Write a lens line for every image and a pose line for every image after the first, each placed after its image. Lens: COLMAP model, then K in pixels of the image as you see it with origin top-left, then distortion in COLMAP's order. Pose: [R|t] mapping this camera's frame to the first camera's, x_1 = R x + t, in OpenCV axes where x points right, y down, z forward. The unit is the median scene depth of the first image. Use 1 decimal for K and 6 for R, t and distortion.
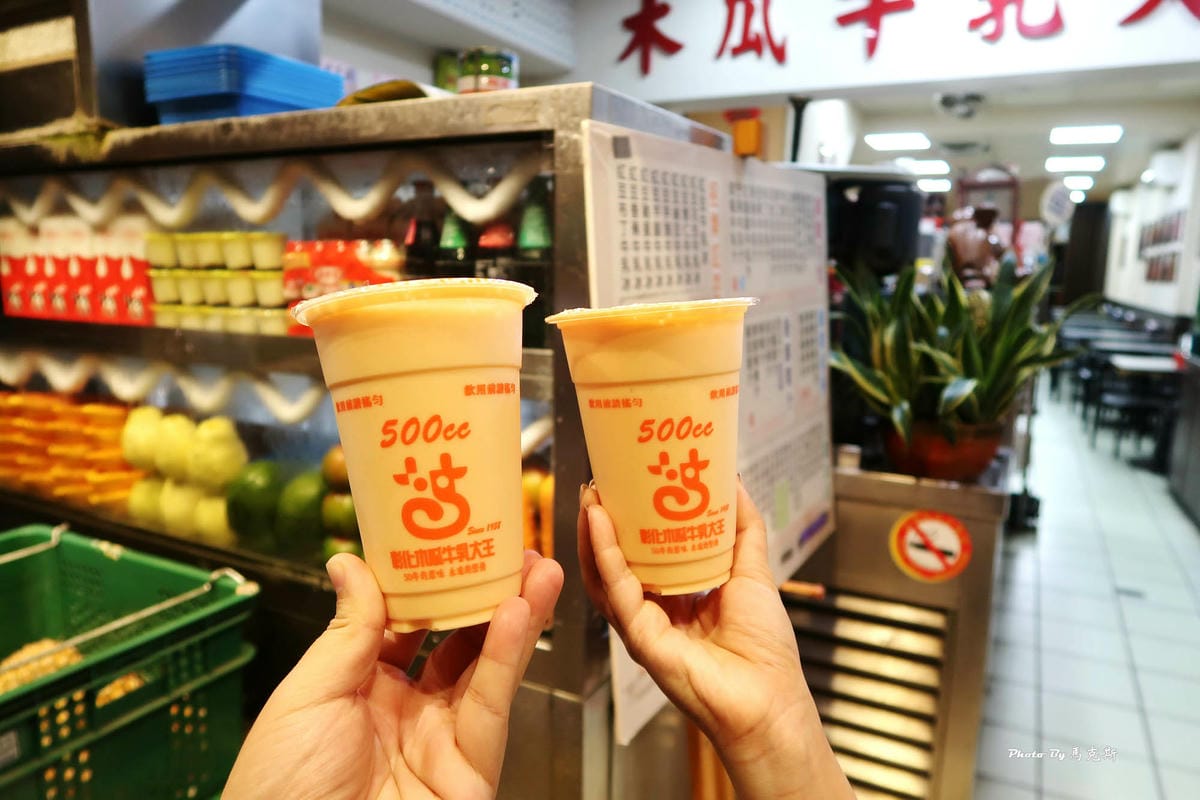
lens RADIAL K [[834.4, 0, 600.0], [0, 834.4, 400.0], [0, 0, 1]] dist [-0.004624, -0.001957]
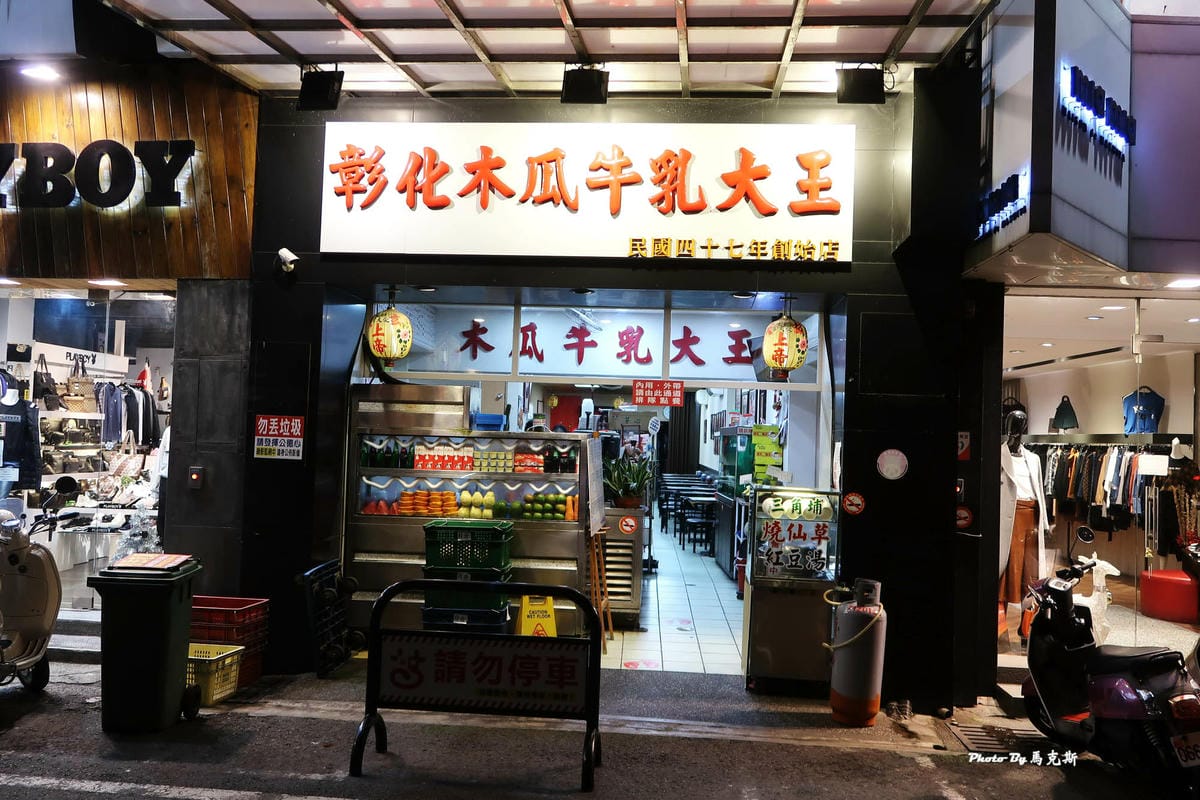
lens RADIAL K [[1010.1, 0, 592.6], [0, 1010.1, 395.9], [0, 0, 1]] dist [-0.004133, -0.003970]
pose [[0.912787, 0.024466, 0.407704, -0.823621], [0.053875, 0.982270, -0.179563, 0.198486], [-0.404868, 0.185868, 0.895285, -1.594023]]
